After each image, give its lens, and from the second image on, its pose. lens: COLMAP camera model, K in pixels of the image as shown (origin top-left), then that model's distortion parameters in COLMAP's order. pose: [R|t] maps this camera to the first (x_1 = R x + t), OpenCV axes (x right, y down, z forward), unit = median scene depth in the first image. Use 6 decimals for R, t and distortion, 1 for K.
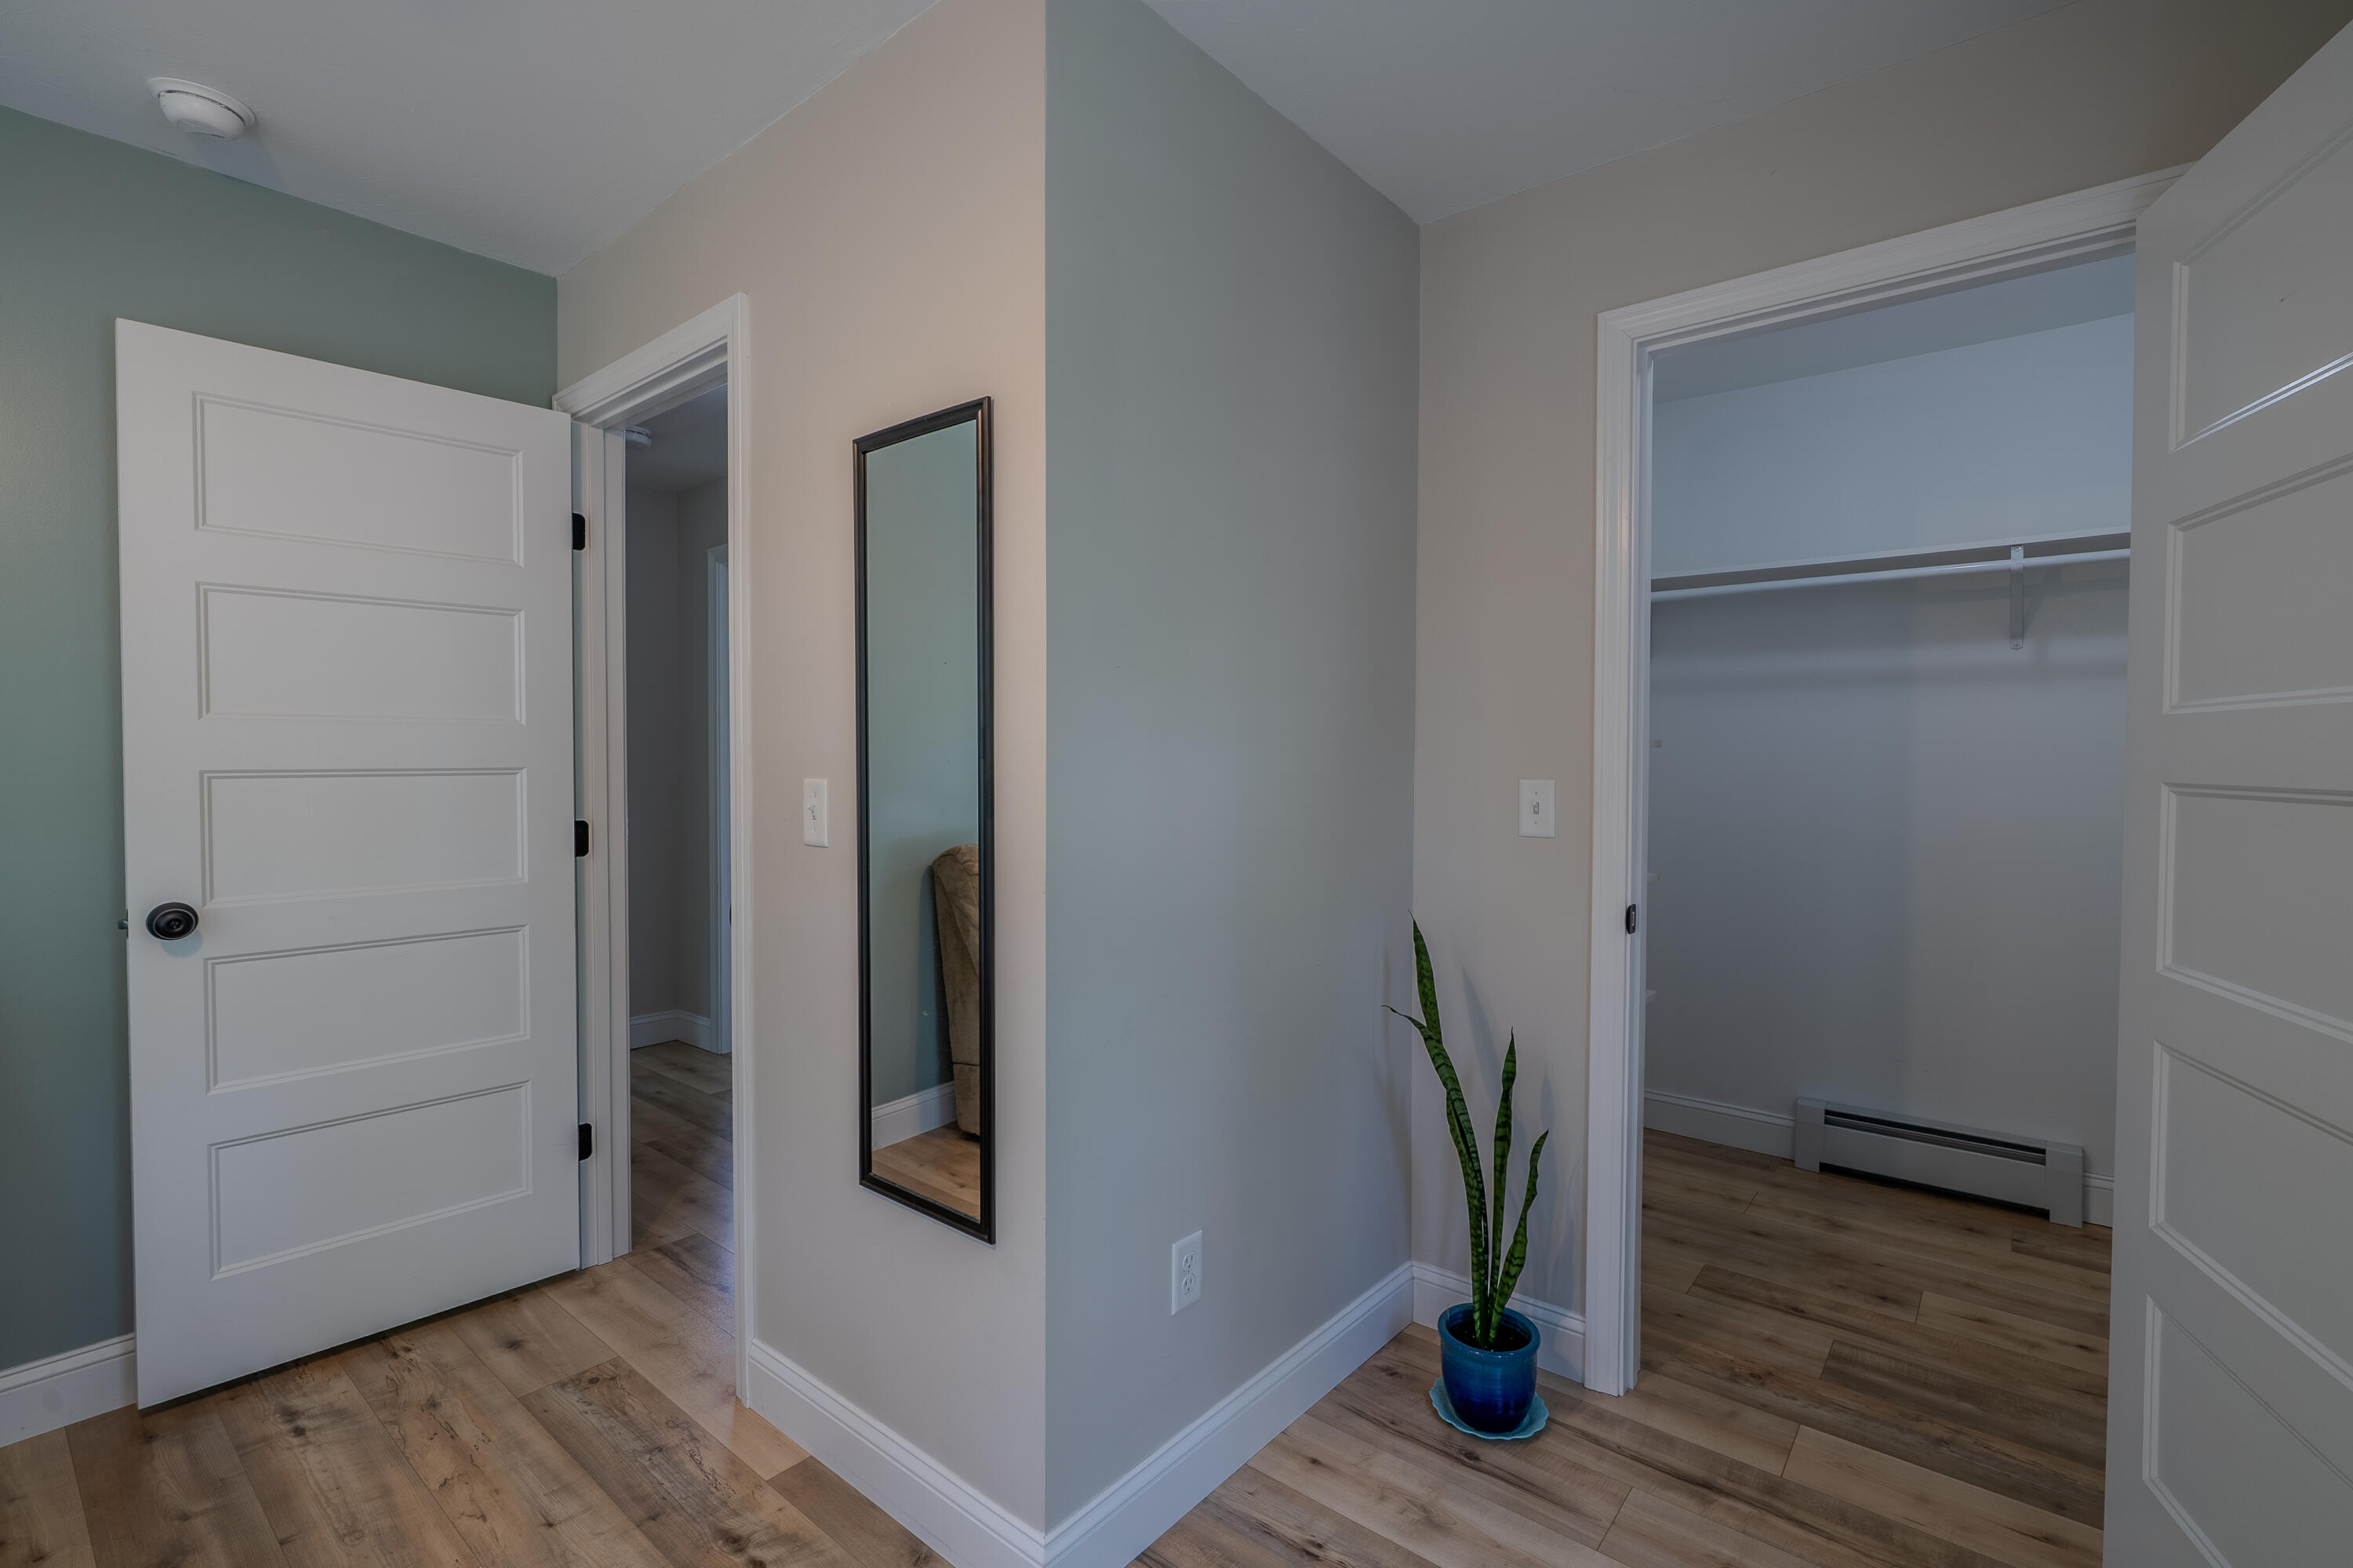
lens RADIAL K [[1053.4, 0, 1182.0], [0, 1053.4, 778.9], [0, 0, 1]] dist [-0.003878, 0.001004]
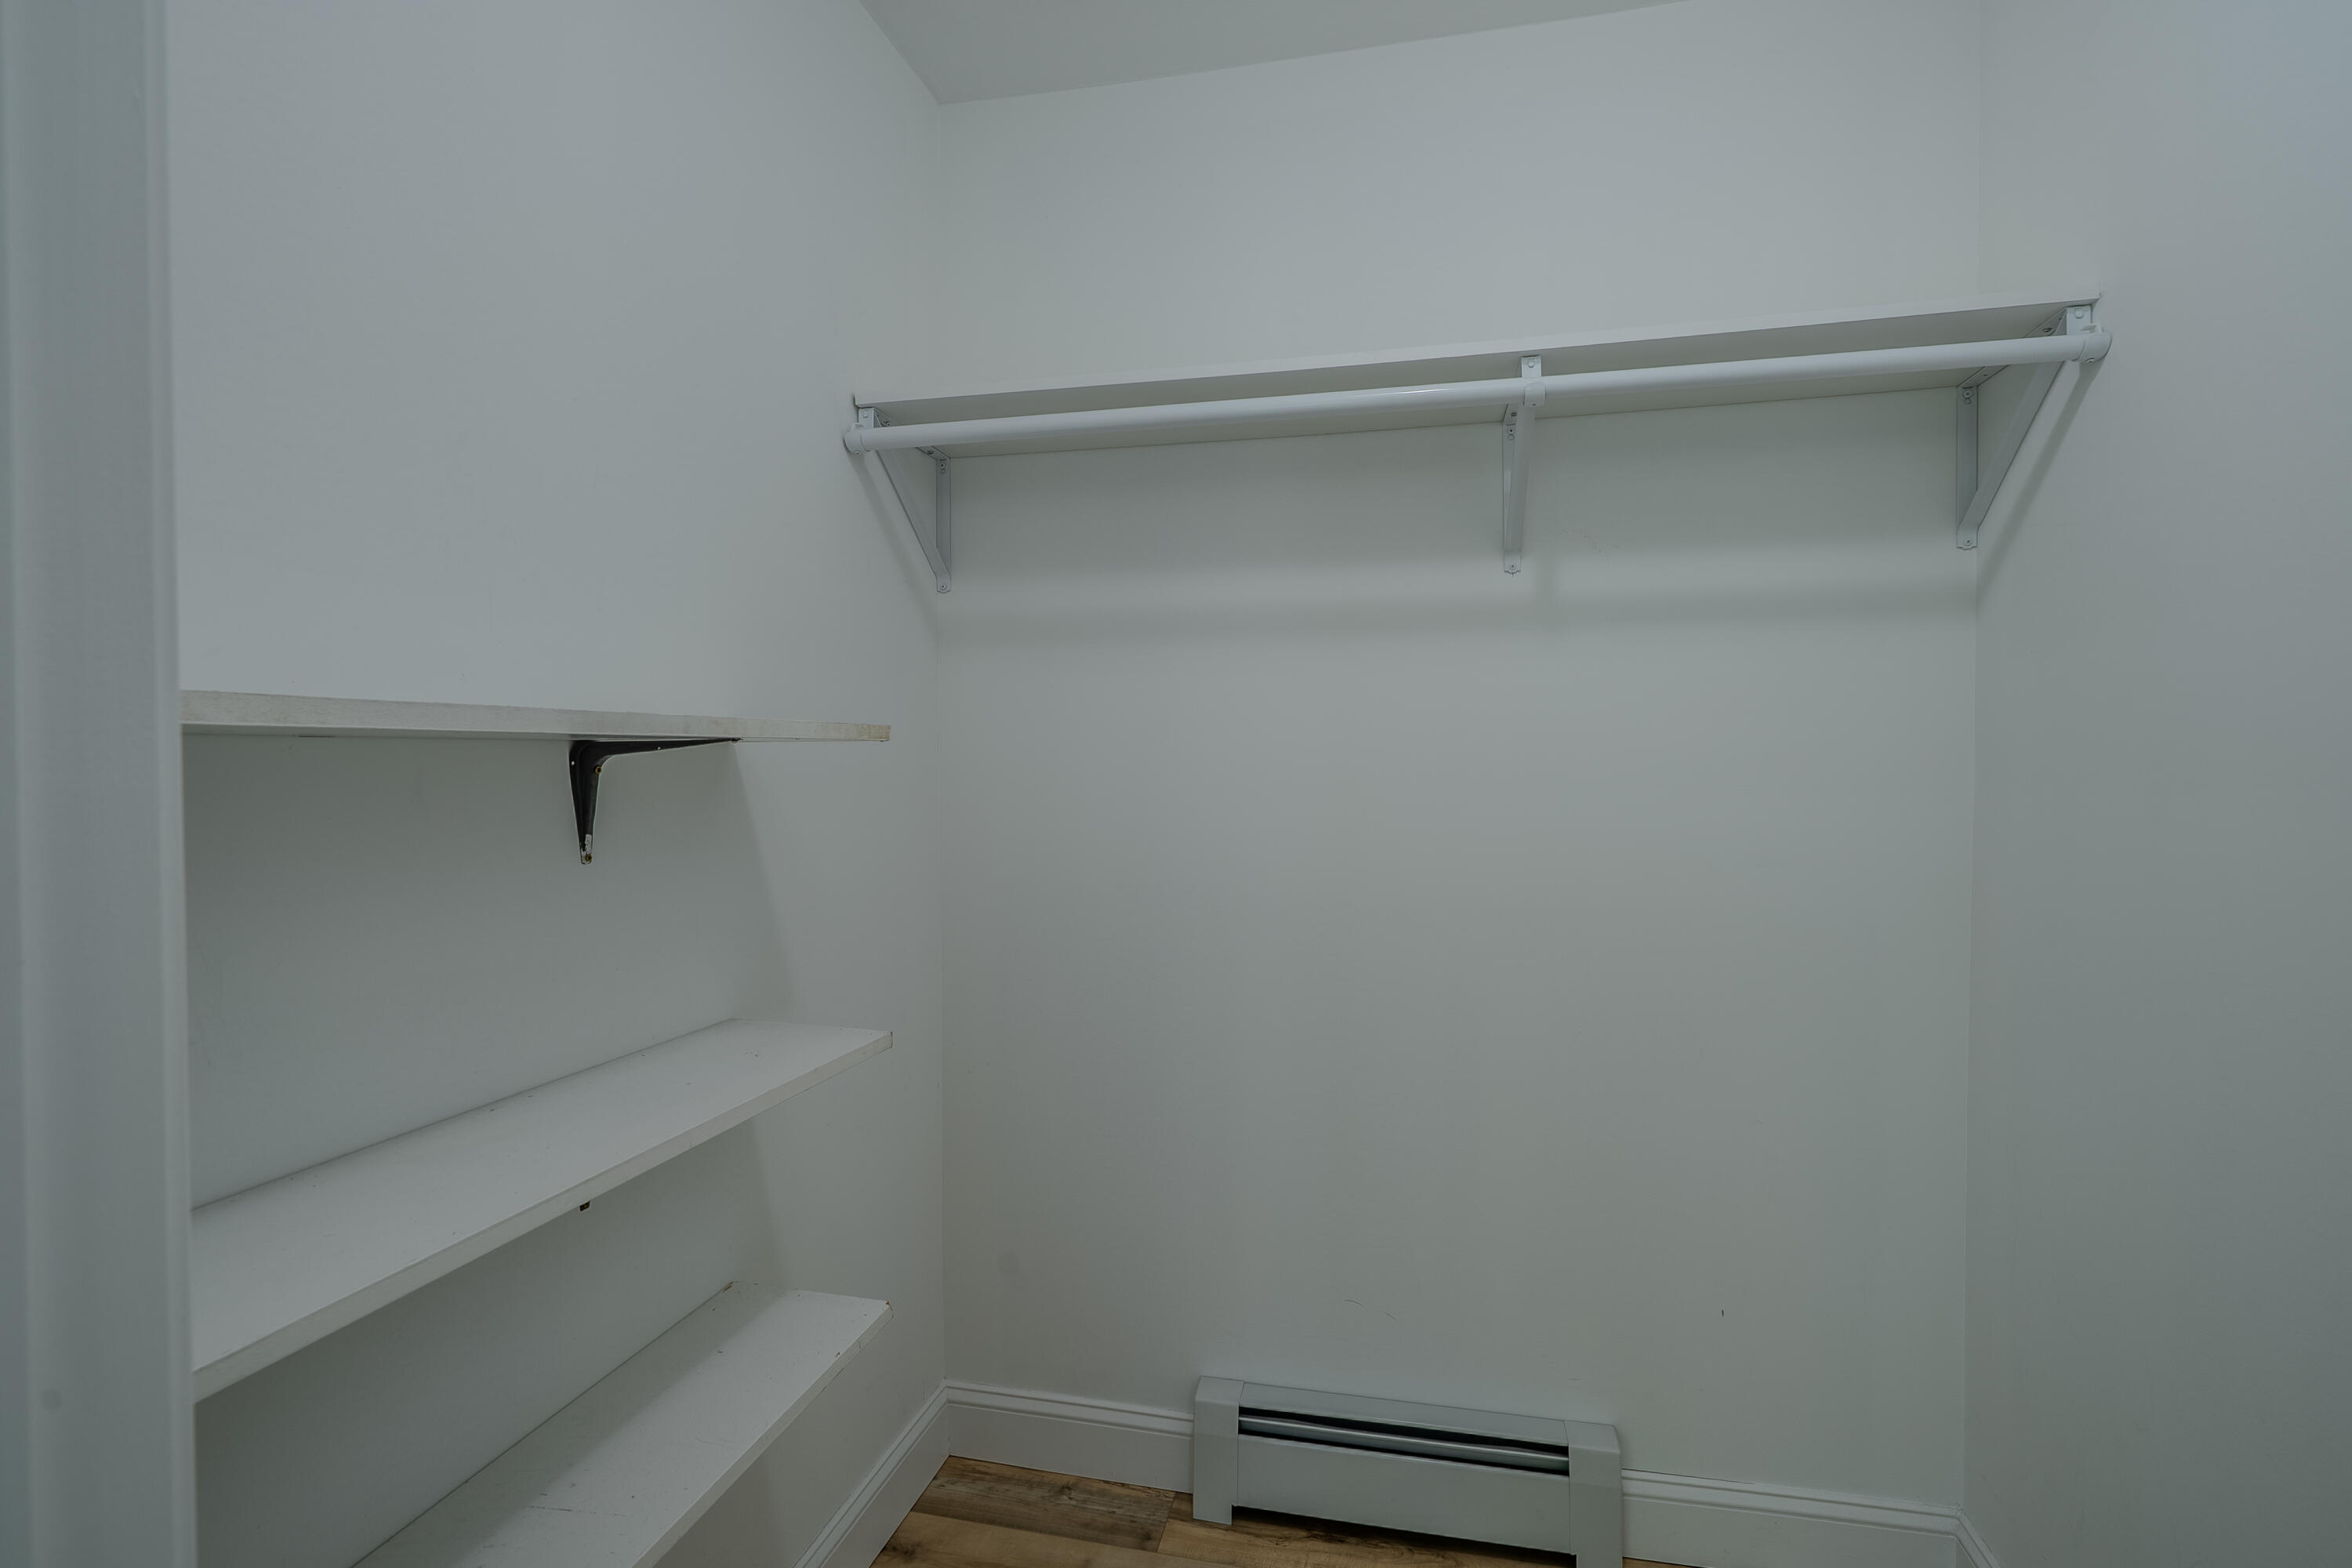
lens RADIAL K [[1053.0, 0, 1181.5], [0, 1053.0, 778.9], [0, 0, 1]] dist [-0.003878, 0.001004]
pose [[0.892890, -0.007081, 0.450220, 0.375208], [0.013735, 0.999839, -0.011514, -0.007484], [-0.450066, 0.016465, 0.892844, 0.571871]]
